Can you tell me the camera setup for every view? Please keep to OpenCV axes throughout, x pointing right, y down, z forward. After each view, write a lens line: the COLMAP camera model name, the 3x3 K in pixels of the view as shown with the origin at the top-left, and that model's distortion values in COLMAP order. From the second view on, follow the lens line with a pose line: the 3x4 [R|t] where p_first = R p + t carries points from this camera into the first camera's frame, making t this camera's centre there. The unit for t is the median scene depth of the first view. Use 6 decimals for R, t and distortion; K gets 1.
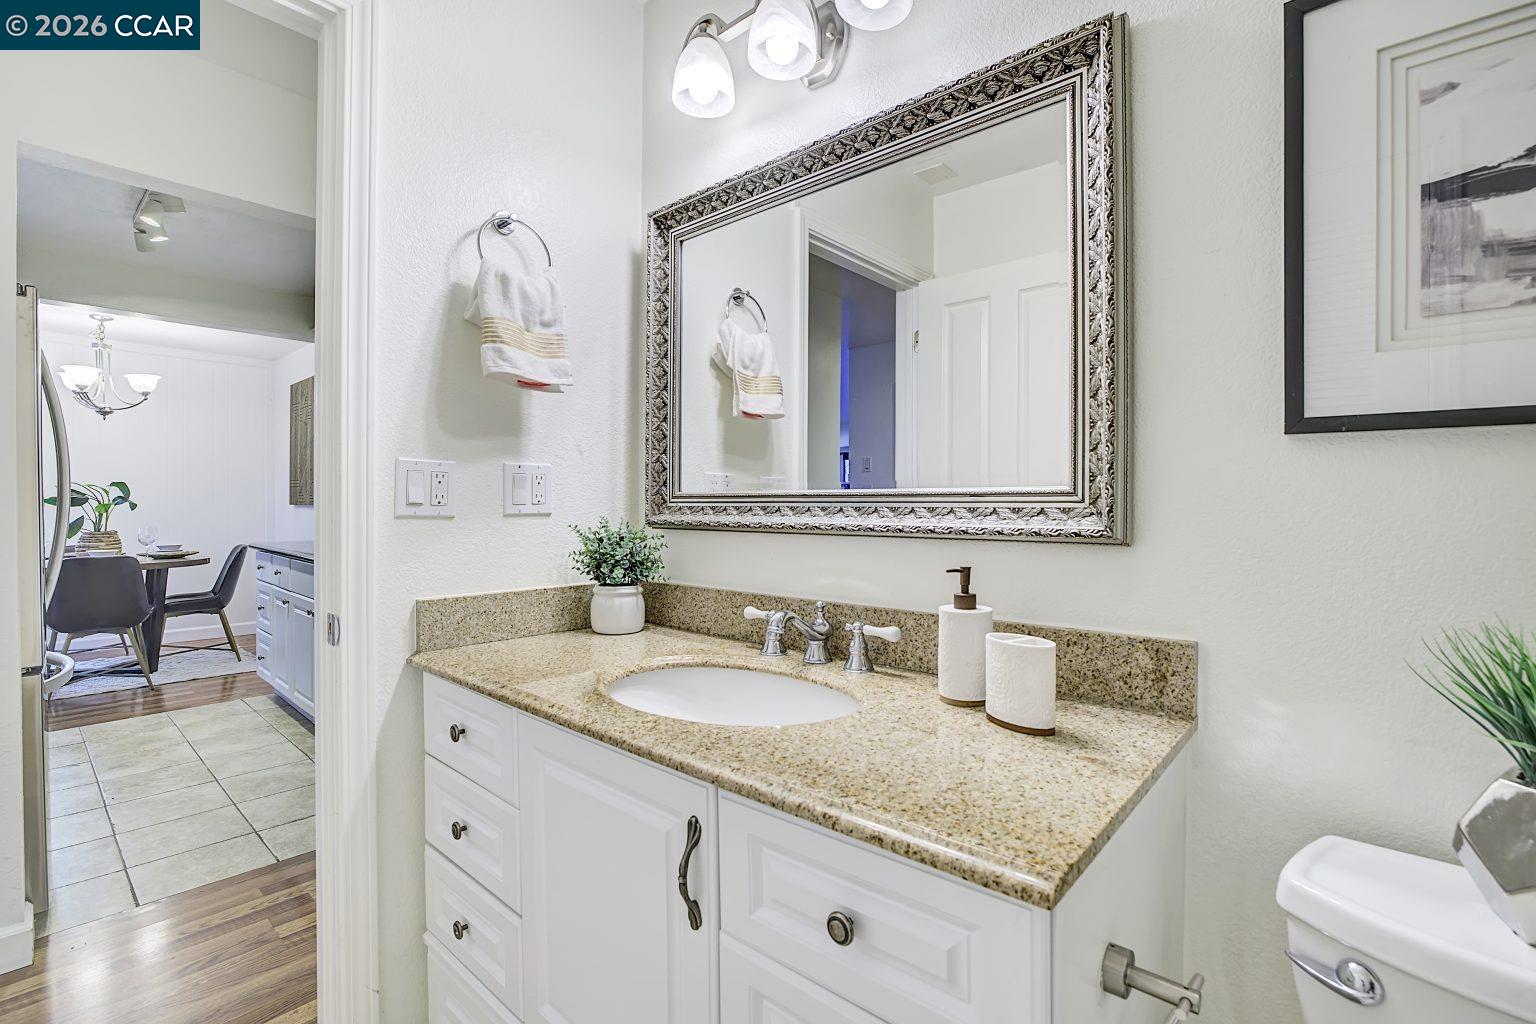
lens RADIAL K [[680.1, 0, 778.0], [0, 680.1, 509.3], [0, 0, 1]] dist [-0.032253, 0.008231]
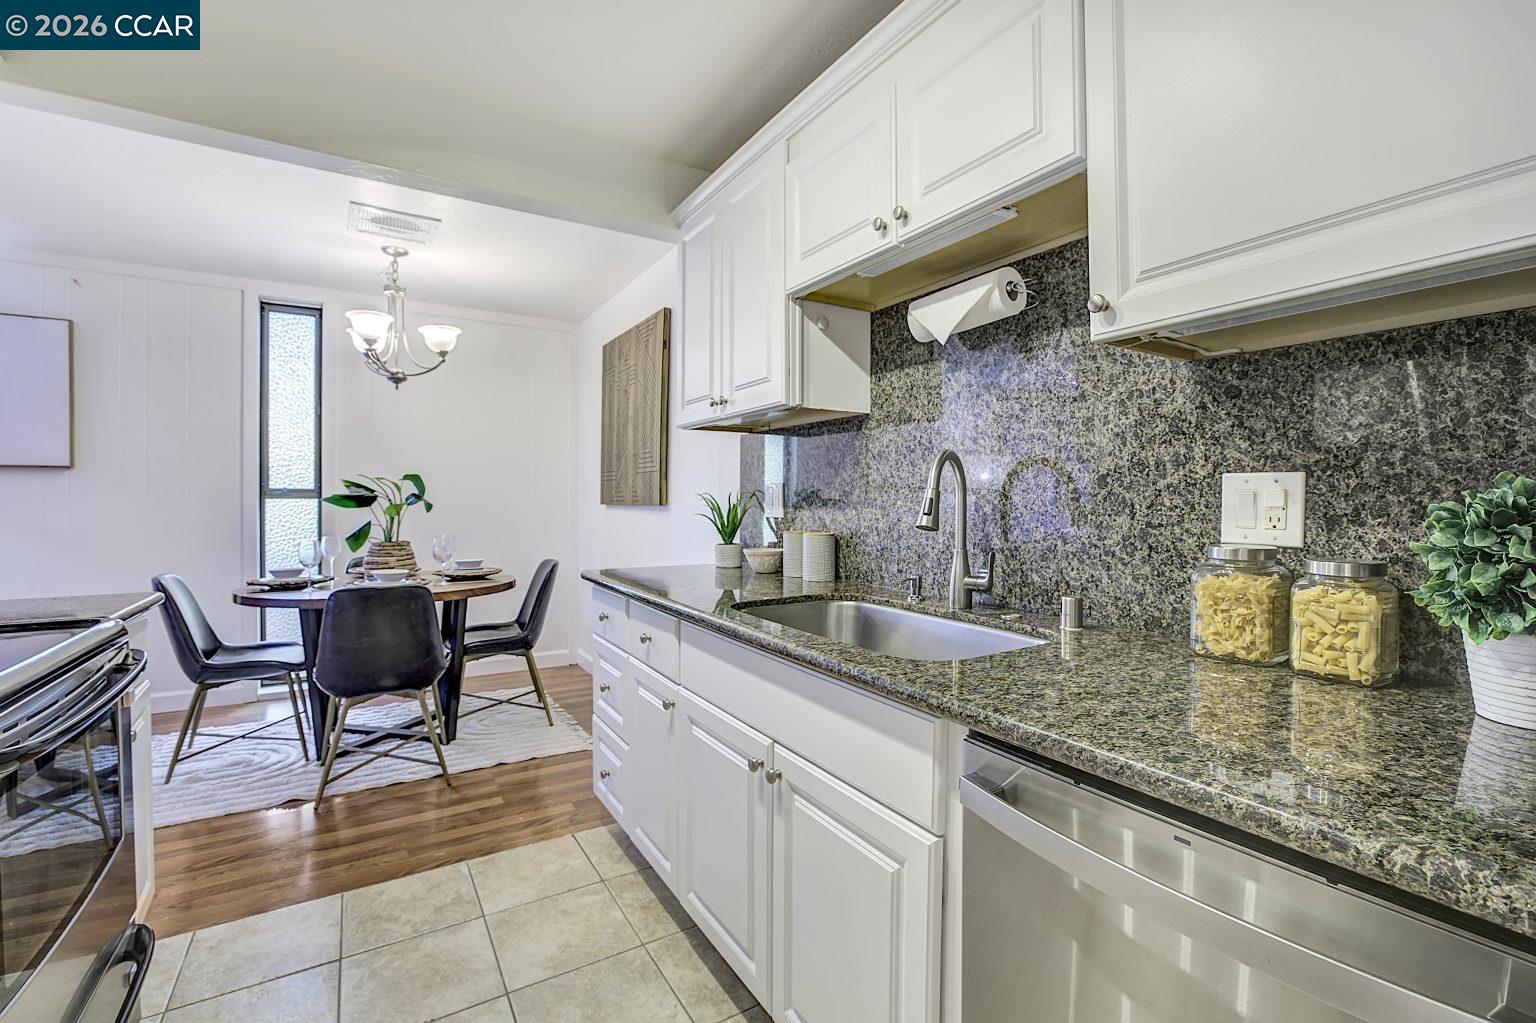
lens RADIAL K [[680.1, 0, 784.0], [0, 680.1, 506.1], [0, 0, 1]] dist [-0.032253, 0.008231]
pose [[0.956439, 0.006478, -0.291859, -0.385133], [-0.005739, 0.999978, 0.003387, -0.010787], [0.291875, -0.001564, 0.956455, 0.409938]]
